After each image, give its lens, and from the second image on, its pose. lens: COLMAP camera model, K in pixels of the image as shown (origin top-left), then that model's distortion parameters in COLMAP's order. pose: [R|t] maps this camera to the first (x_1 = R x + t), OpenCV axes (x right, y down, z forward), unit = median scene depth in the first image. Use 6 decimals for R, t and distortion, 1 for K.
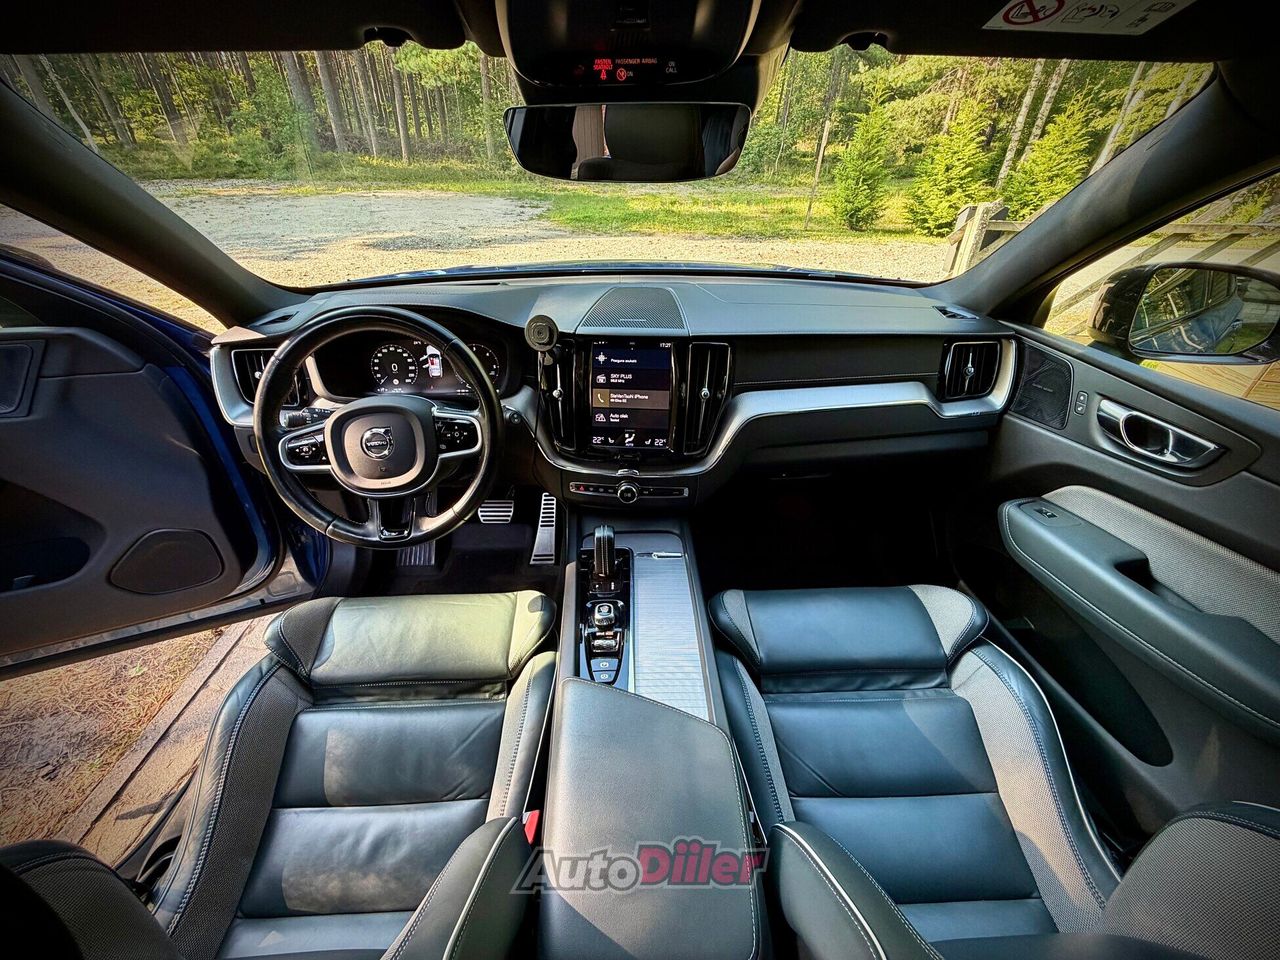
lens RADIAL K [[542.7, 0, 640.0], [0, 542.7, 480.0], [0, 0, 1]] dist [0.000899, -0.000057]
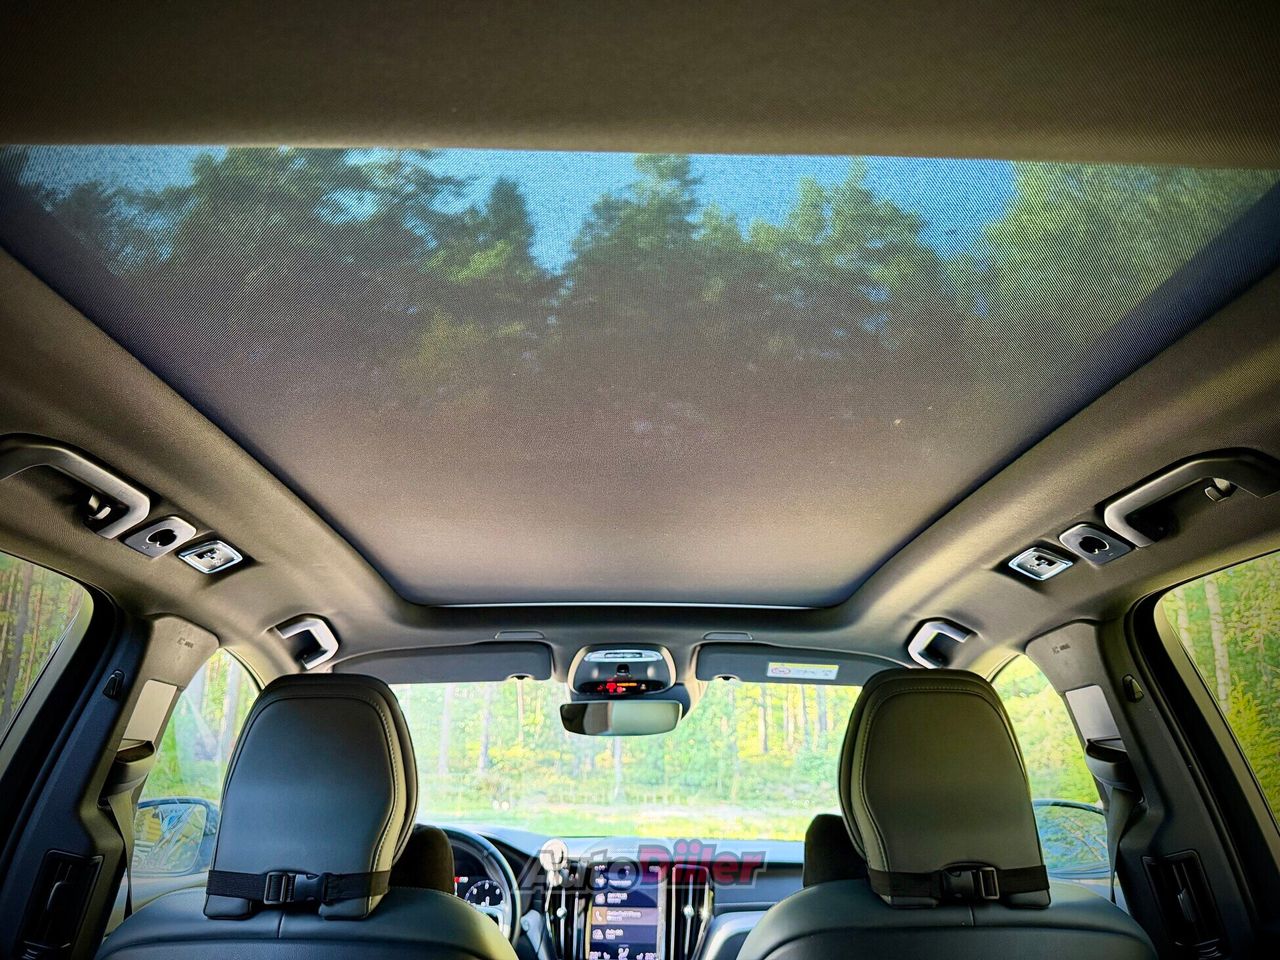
lens RADIAL K [[957.6, 0, 640.0], [0, 957.6, 480.0], [0, 0, 1]] dist [-0.009276, -0.009951]
pose [[0.999848, -0.001711, -0.017356, 0.051792], [-0.011772, 0.668052, -0.744022, 0.743723], [0.012867, 0.744113, 0.667930, -1.050145]]
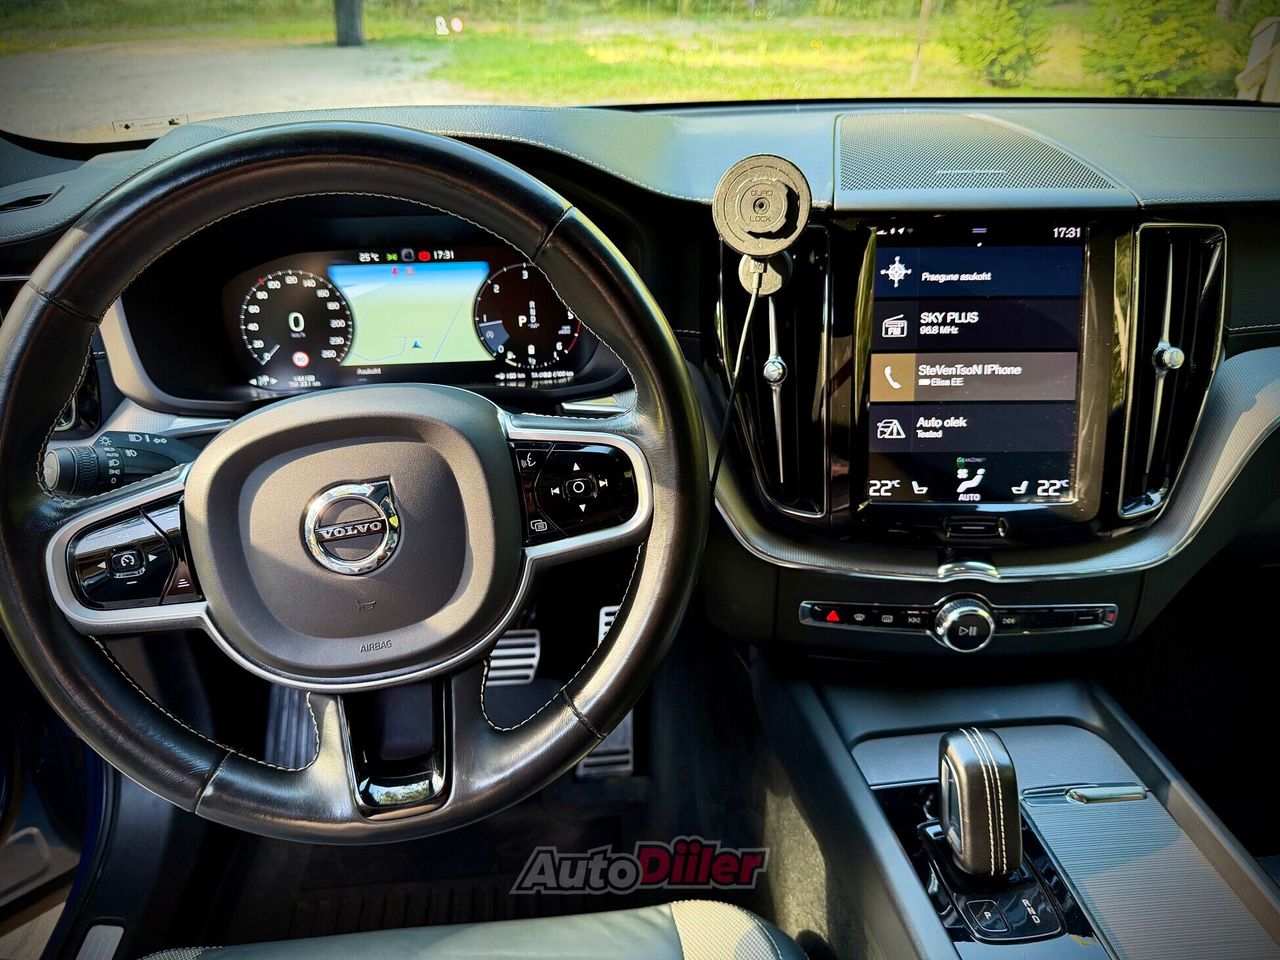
lens RADIAL K [[957.6, 0, 640.0], [0, 957.6, 480.0], [0, 0, 1]] dist [-0.009276, -0.009951]
pose [[0.997840, -0.039977, 0.052119, -0.286661], [0.043155, 0.997183, -0.061355, -0.046903], [-0.049520, 0.063472, 0.996754, 0.353122]]
